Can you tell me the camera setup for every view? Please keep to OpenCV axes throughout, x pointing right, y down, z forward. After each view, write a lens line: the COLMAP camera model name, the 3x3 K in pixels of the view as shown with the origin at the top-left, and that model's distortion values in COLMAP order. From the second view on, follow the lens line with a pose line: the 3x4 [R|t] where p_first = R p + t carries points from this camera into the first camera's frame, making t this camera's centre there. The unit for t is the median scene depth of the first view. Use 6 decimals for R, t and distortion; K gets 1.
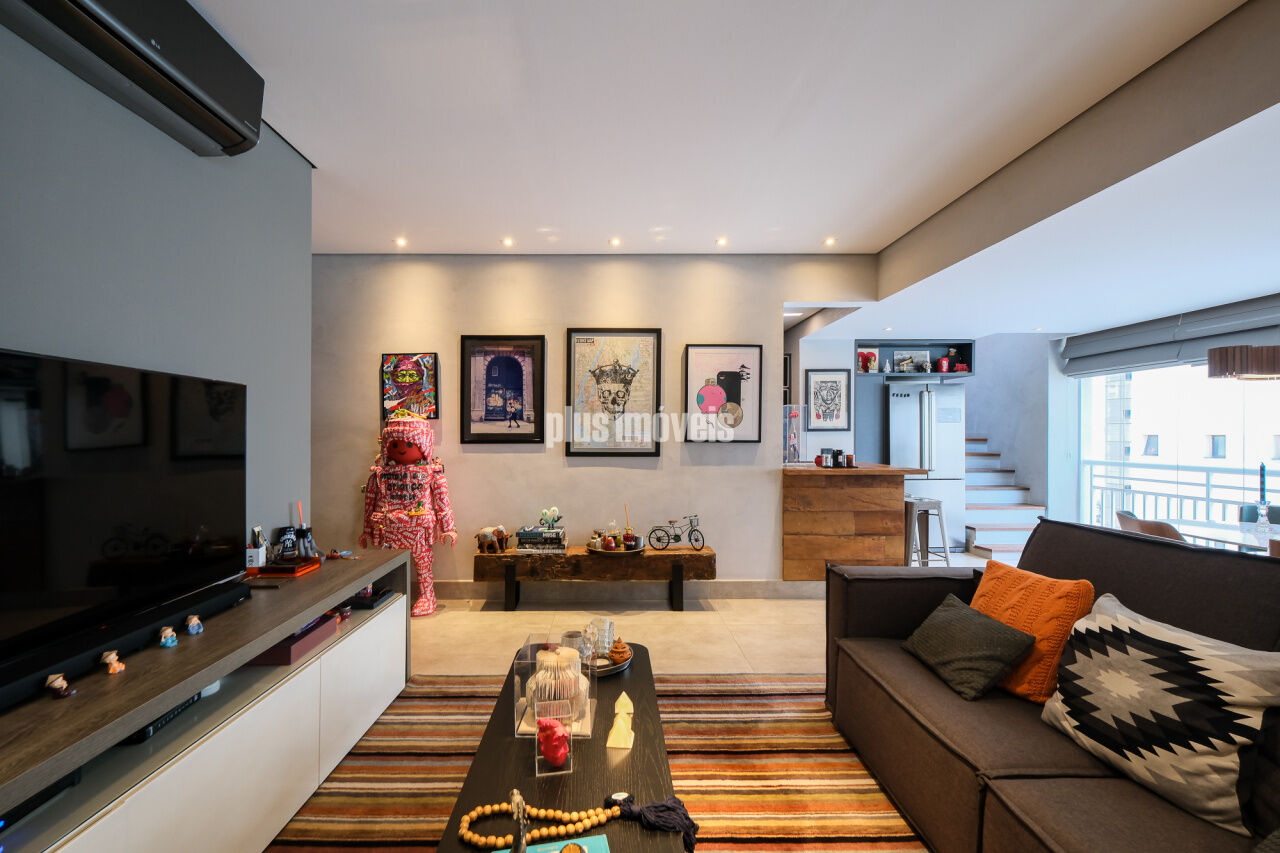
lens RADIAL K [[574.1, 0, 611.4], [0, 574.1, 434.1], [0, 0, 1]] dist [0.000573, 0.000090]
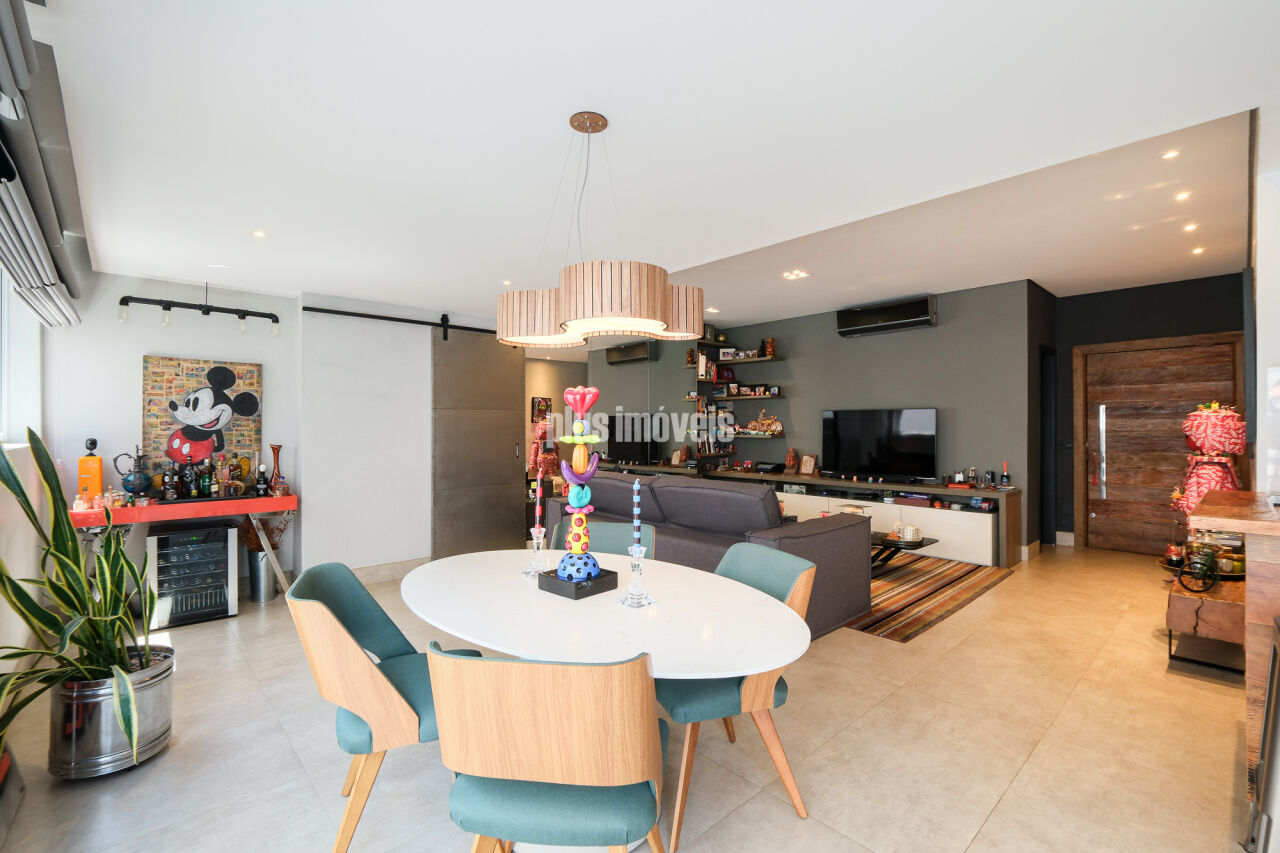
lens RADIAL K [[564.3, 0, 634.6], [0, 564.3, 426.9], [0, 0, 1]] dist [-0.002105, 0.000079]
pose [[-0.742907, 0.000889, -0.669394, 1.076503], [0.002464, 0.999996, -0.001407, -0.000814], [0.669390, -0.002695, -0.742906, 1.008700]]
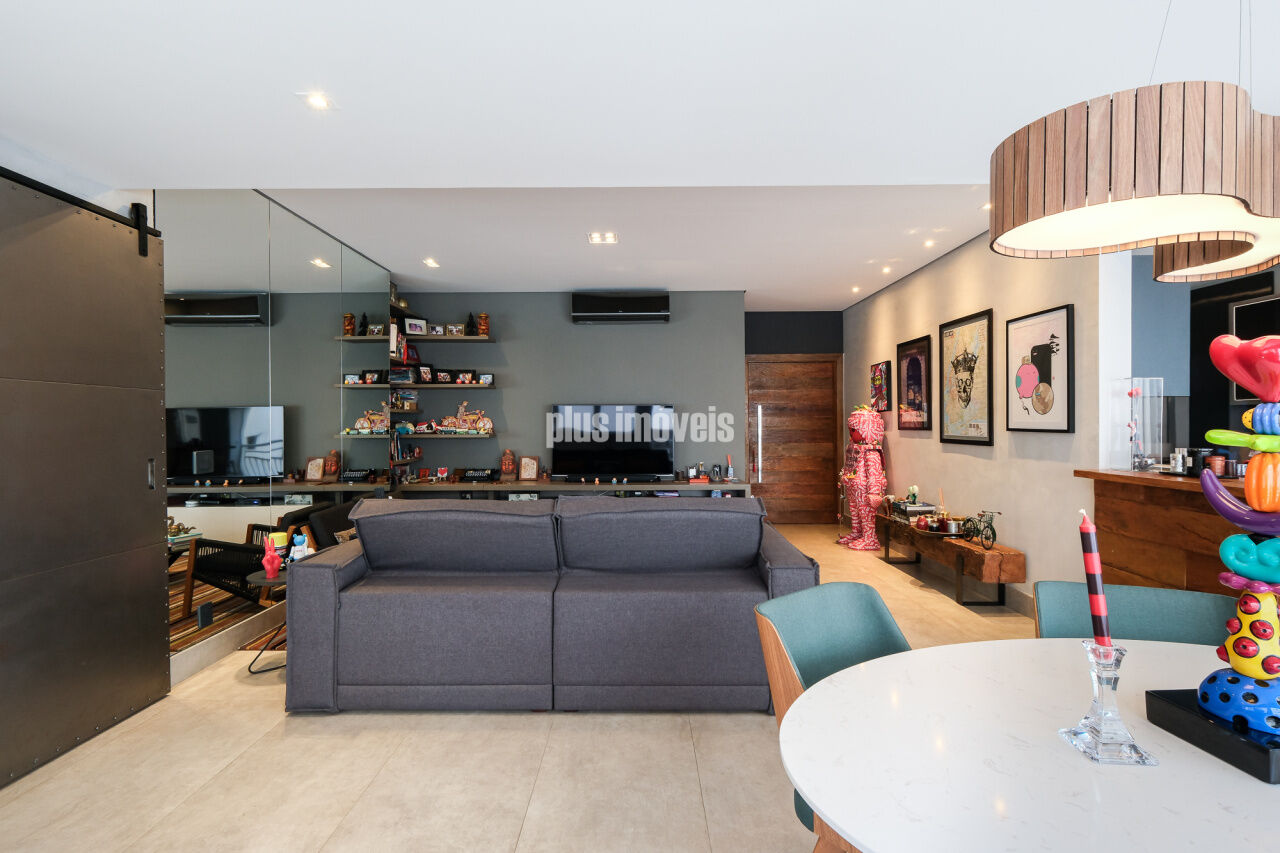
lens RADIAL K [[586.5, 0, 636.7], [0, 586.5, 422.5], [0, 0, 1]] dist [0.000408, -0.000084]
pose [[-0.012709, -0.002134, -0.999917, 1.045474], [0.005378, 0.999983, -0.002202, -0.000309], [0.999905, -0.005406, -0.012697, 0.435227]]
